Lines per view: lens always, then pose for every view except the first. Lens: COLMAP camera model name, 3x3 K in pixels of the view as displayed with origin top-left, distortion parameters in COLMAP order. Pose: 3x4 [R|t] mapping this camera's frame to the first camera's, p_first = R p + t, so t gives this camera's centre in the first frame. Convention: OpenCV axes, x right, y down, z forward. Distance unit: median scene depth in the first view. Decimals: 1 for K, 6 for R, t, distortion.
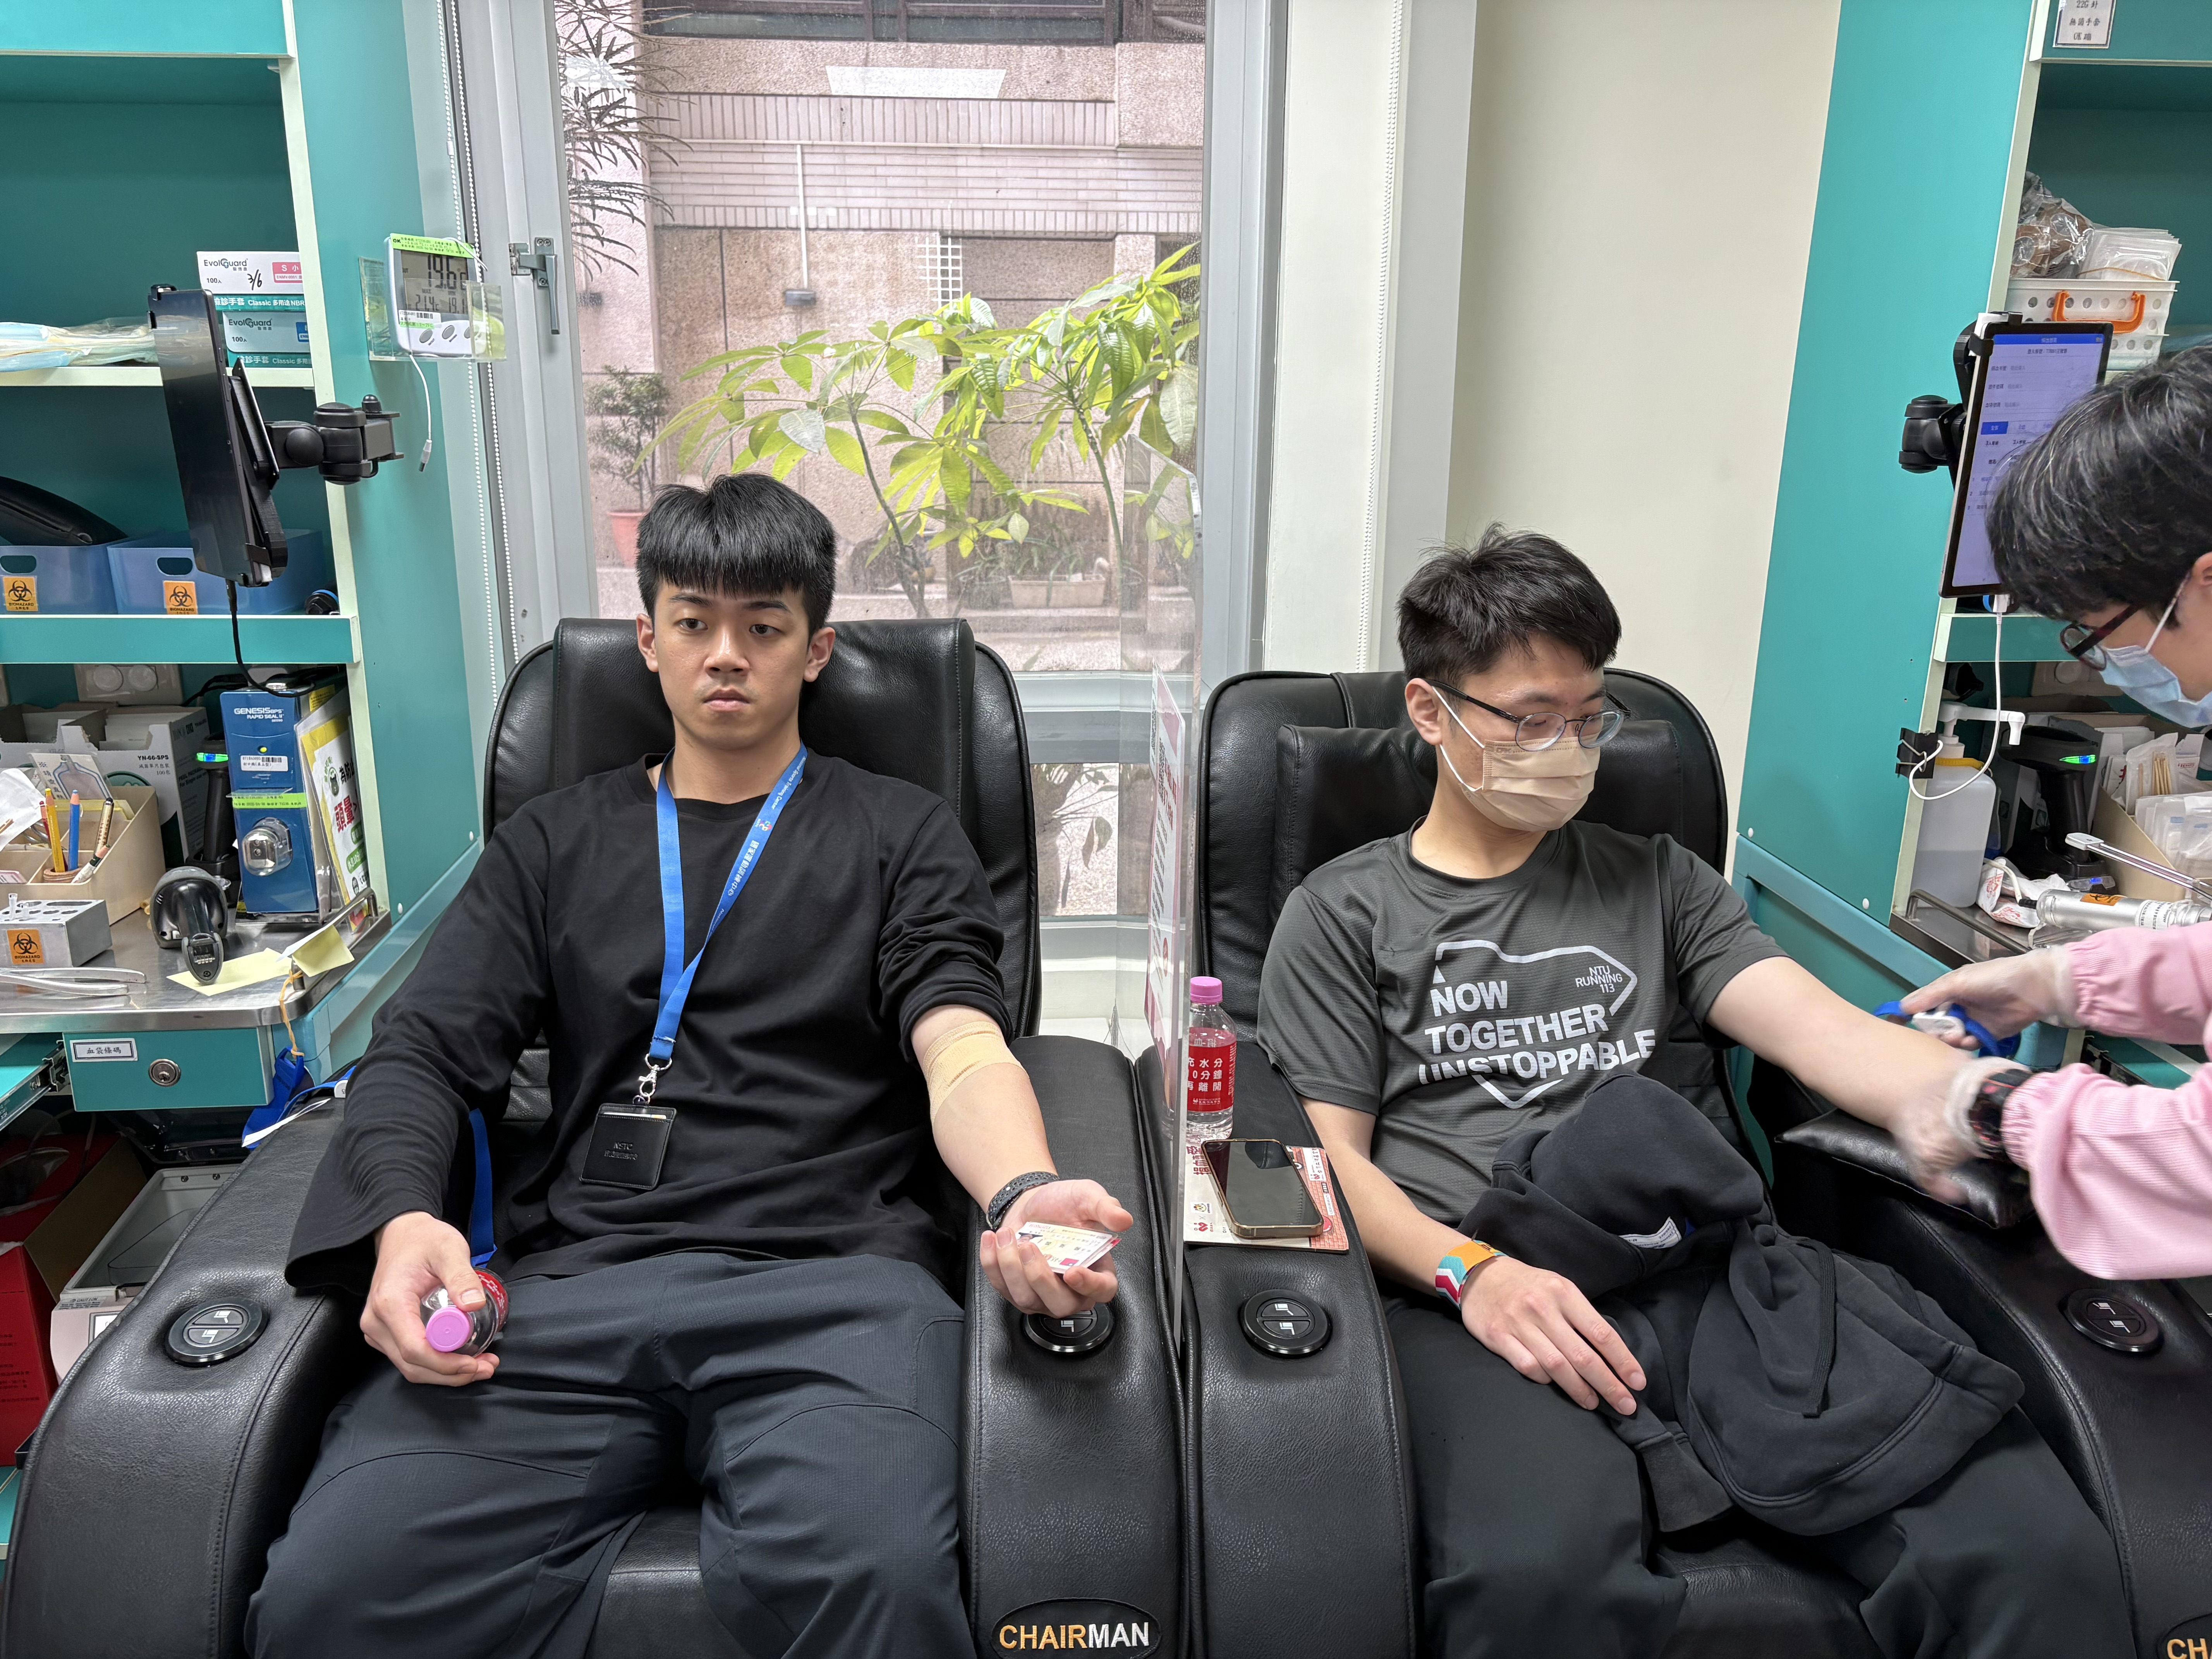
lens RADIAL K [[1692.1, 0, 1106.0], [0, 1692.1, 829.5], [0, 0, 1]] dist [-0.006373, -0.004751]
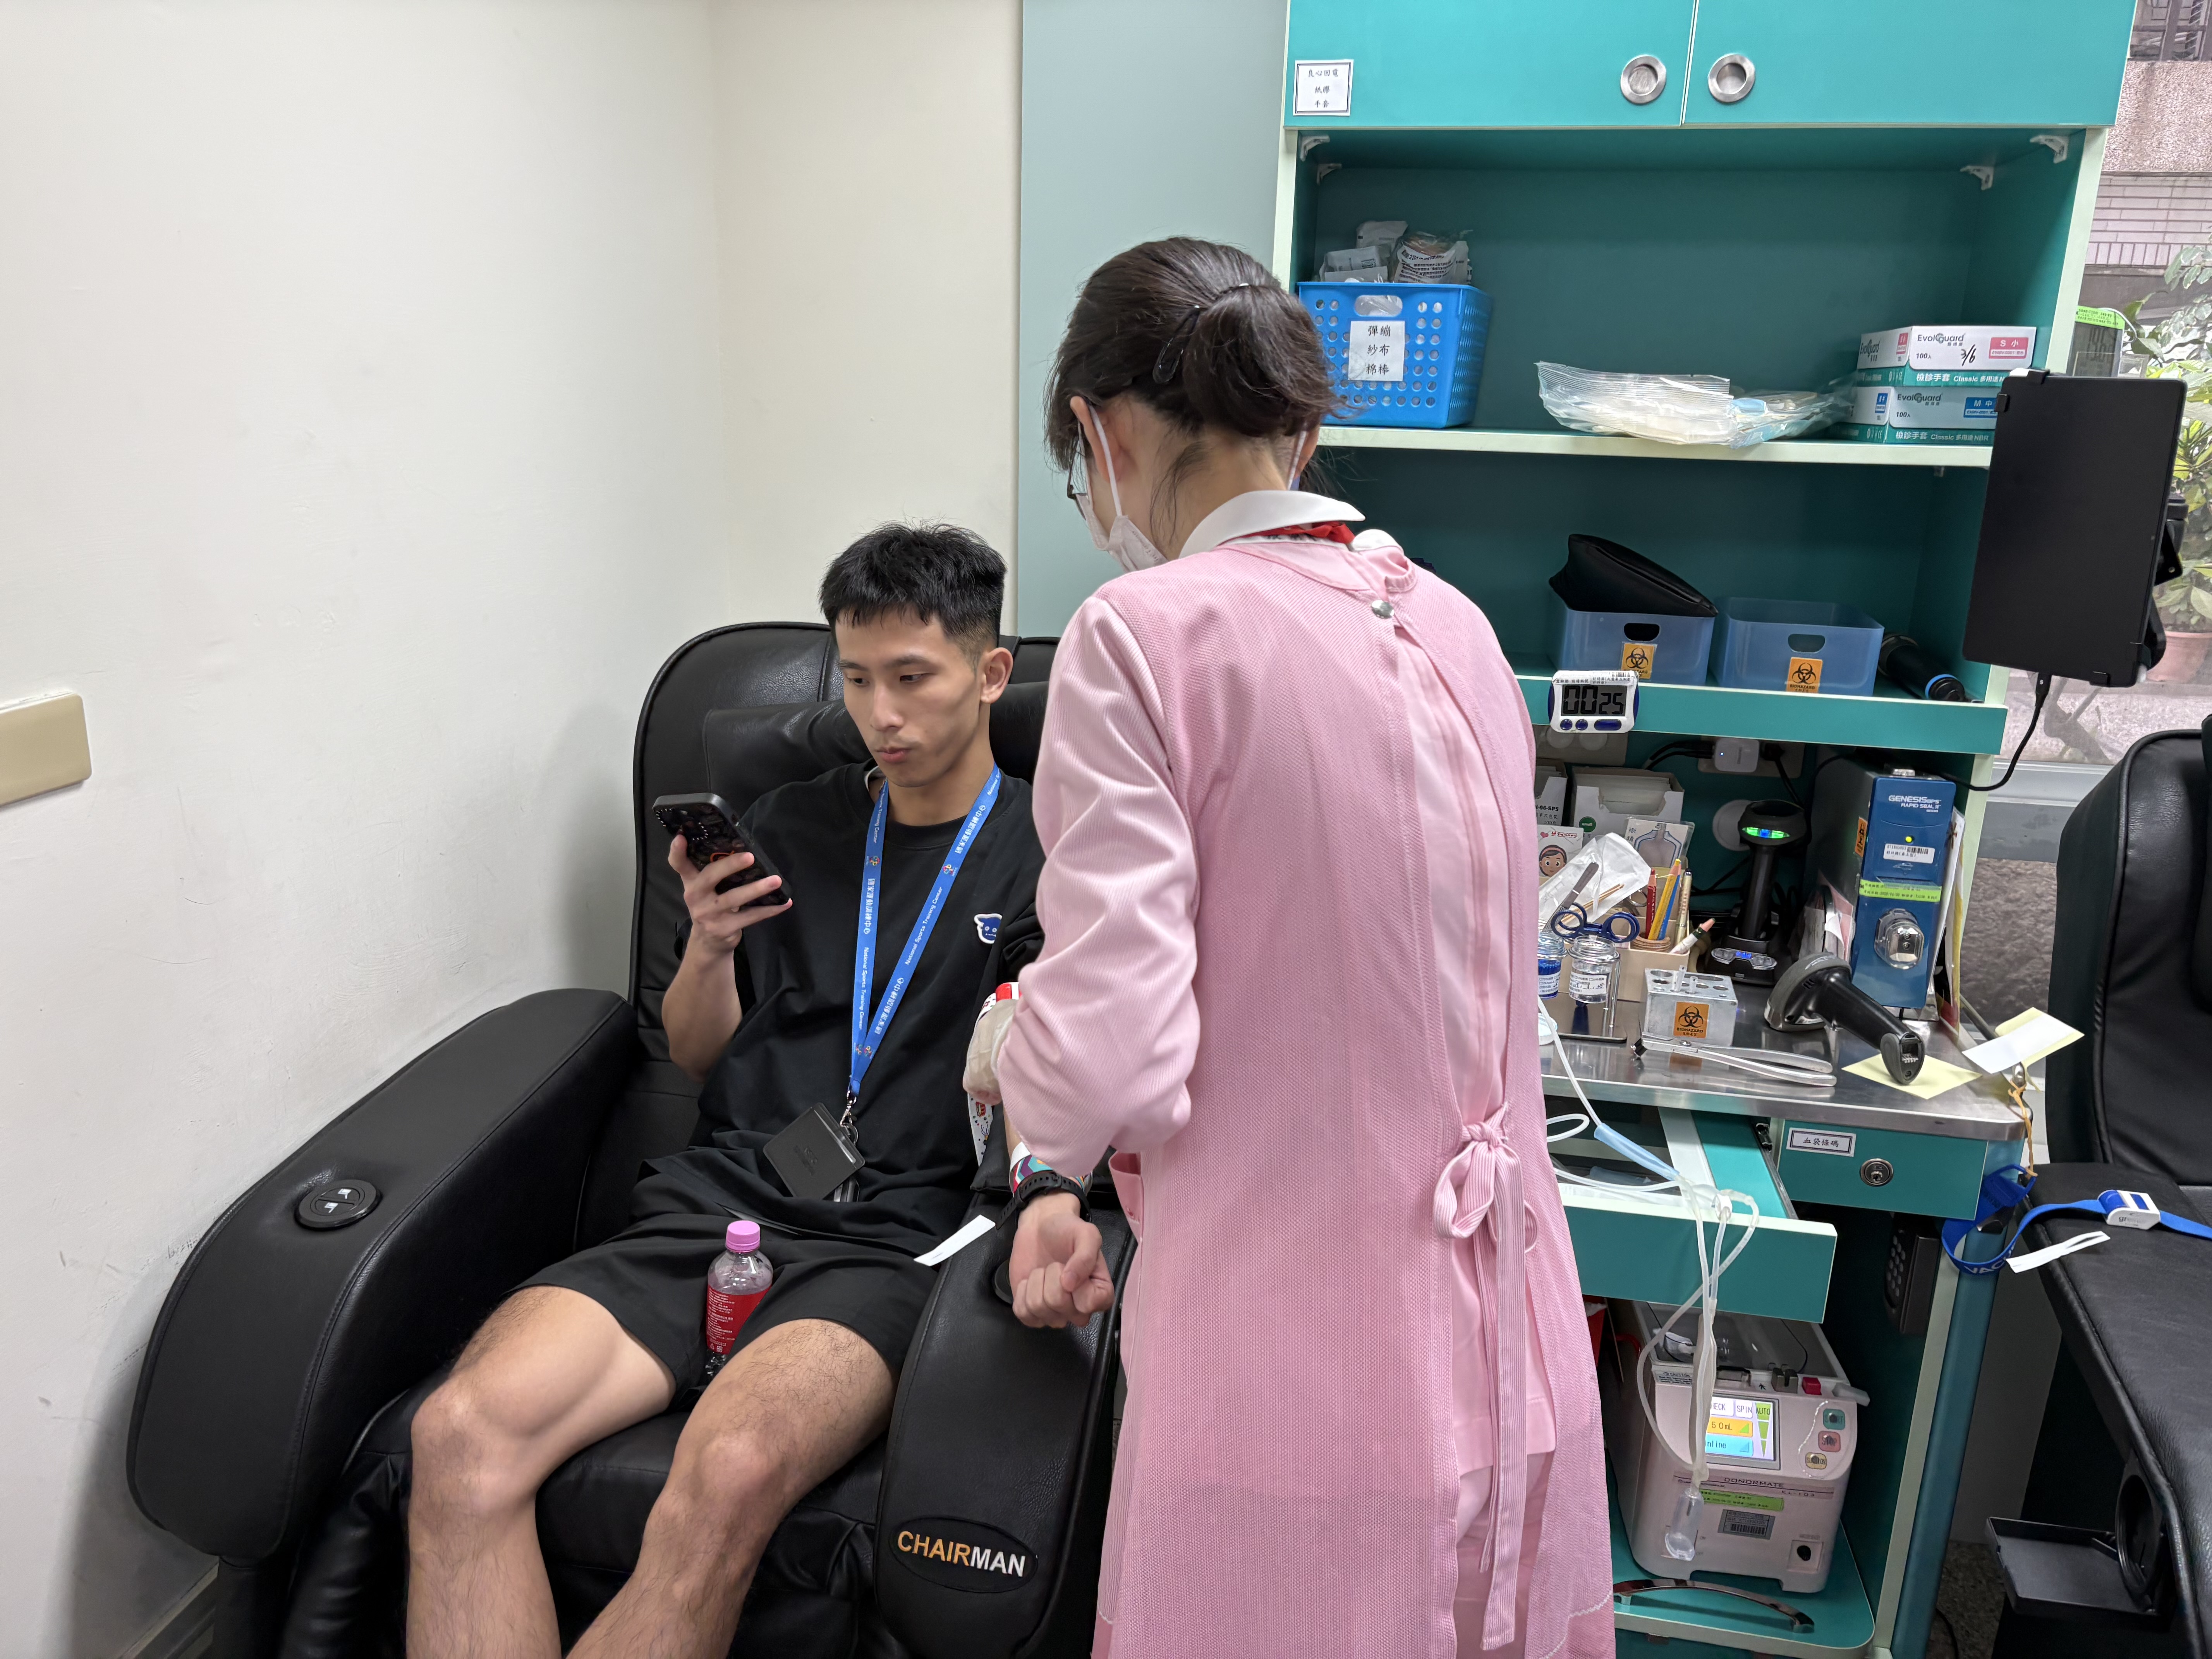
lens RADIAL K [[1691.1, 0, 1133.0], [0, 1691.1, 830.1], [0, 0, 1]] dist [0.026061, -0.000205]
pose [[0.958799, 0.088832, -0.269841, -0.666732], [-0.090923, 0.995846, 0.004767, -0.016812], [0.269143, 0.019964, 0.962893, -0.059999]]
